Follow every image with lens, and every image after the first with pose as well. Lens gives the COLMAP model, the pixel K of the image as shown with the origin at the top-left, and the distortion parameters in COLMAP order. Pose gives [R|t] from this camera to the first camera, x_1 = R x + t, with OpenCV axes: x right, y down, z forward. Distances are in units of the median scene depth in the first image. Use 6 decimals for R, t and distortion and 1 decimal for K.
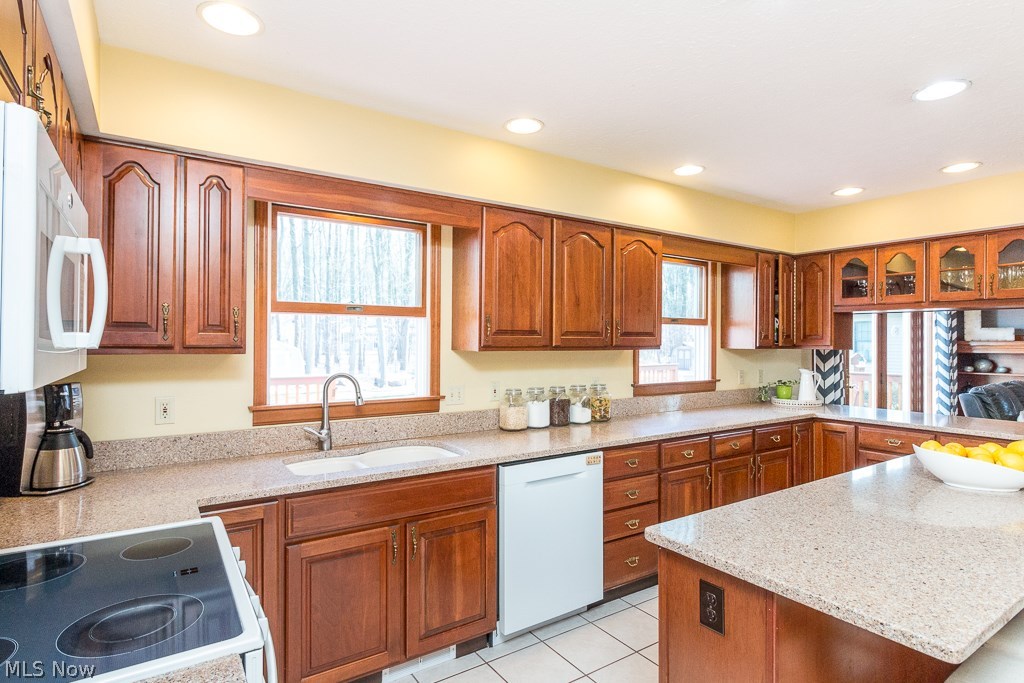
lens RADIAL K [[541.8, 0, 505.2], [0, 541.8, 340.9], [0, 0, 1]] dist [0.000202, -0.002309]
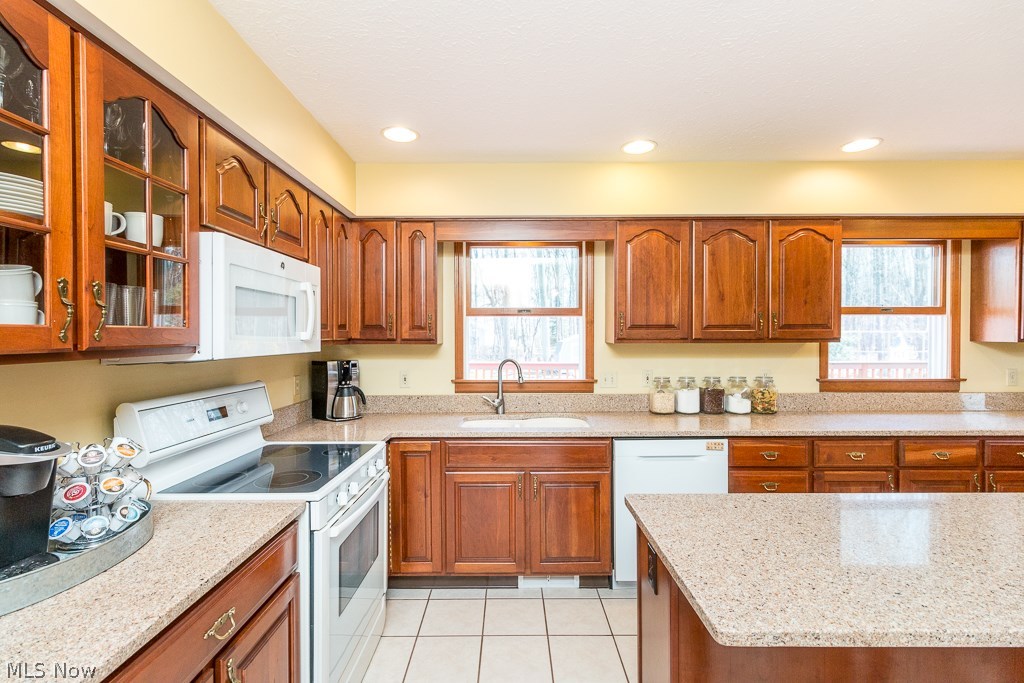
lens RADIAL K [[470.1, 0, 509.9], [0, 470.1, 343.2], [0, 0, 1]] dist [-0.005457, 0.000188]
pose [[0.827918, 0.002476, -0.560843, 0.319905], [0.006574, 0.999879, 0.014118, 0.002684], [0.560810, -0.015375, 0.827802, 0.015510]]
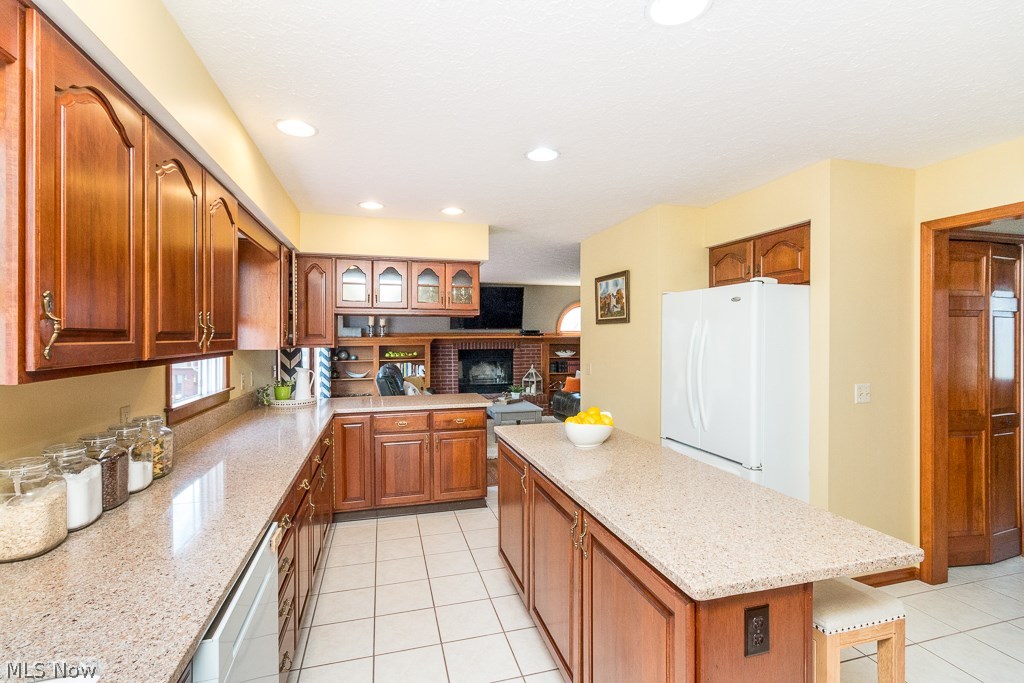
lens RADIAL K [[470.1, 0, 511.7], [0, 470.1, 345.9], [0, 0, 1]] dist [-0.005457, 0.000188]
pose [[0.305459, -0.025560, 0.951862, -0.240587], [0.004526, 0.999667, 0.025391, -0.014076], [-0.952194, -0.003448, 0.305473, 0.537404]]
